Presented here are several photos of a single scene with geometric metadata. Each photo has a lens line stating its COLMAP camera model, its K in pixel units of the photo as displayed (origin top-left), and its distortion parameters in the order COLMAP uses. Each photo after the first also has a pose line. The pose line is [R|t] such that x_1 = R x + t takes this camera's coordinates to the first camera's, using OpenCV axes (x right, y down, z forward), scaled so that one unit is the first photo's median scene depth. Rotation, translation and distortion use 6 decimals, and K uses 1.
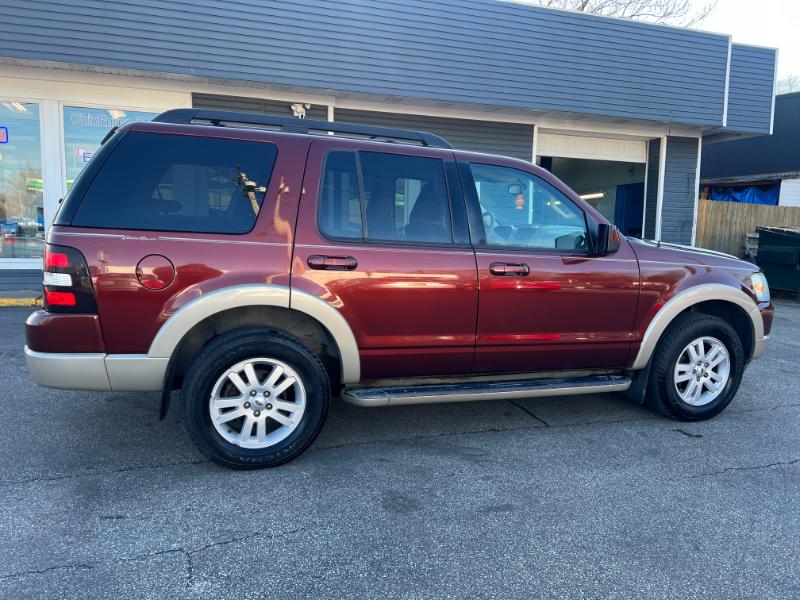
lens RADIAL K [[599.3, 0, 405.5], [0, 599.3, 295.8], [0, 0, 1]] dist [0.053615, -0.060300]
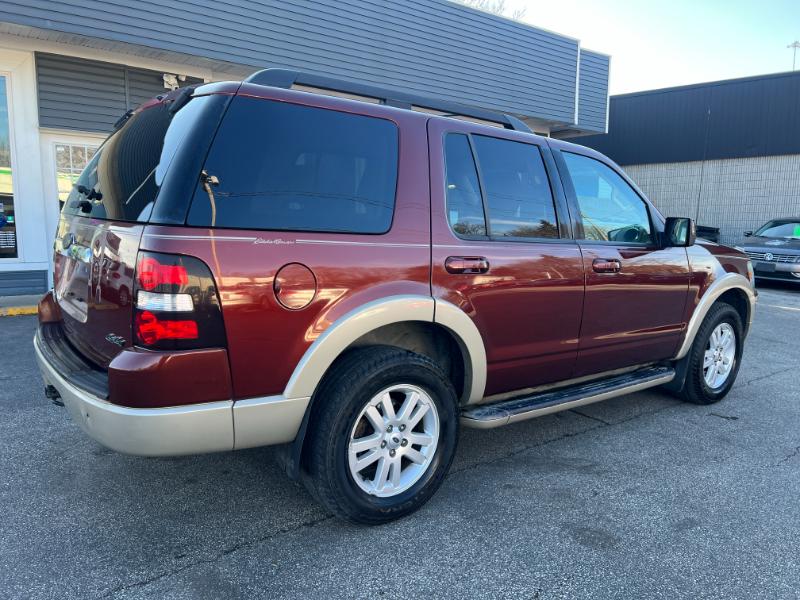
lens RADIAL K [[600.5, 0, 401.8], [0, 600.5, 294.6], [0, 0, 1]] dist [0.054566, -0.064438]
pose [[0.947493, -0.043923, 0.316745, -0.462139], [0.038426, 0.998983, 0.023586, -0.035866], [-0.317459, -0.010176, 0.948217, 0.214366]]
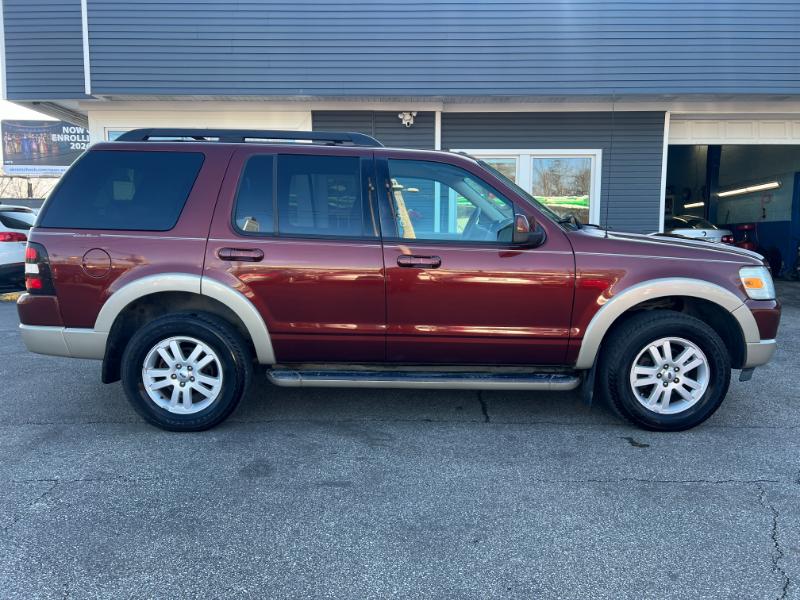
lens RADIAL K [[599.3, 0, 405.5], [0, 599.3, 295.8], [0, 0, 1]] dist [0.053615, -0.060300]
pose [[0.943783, 0.013757, -0.330279, 0.522785], [-0.016241, 0.999857, -0.004764, 0.021353], [0.330166, 0.009860, 0.943871, 0.032902]]
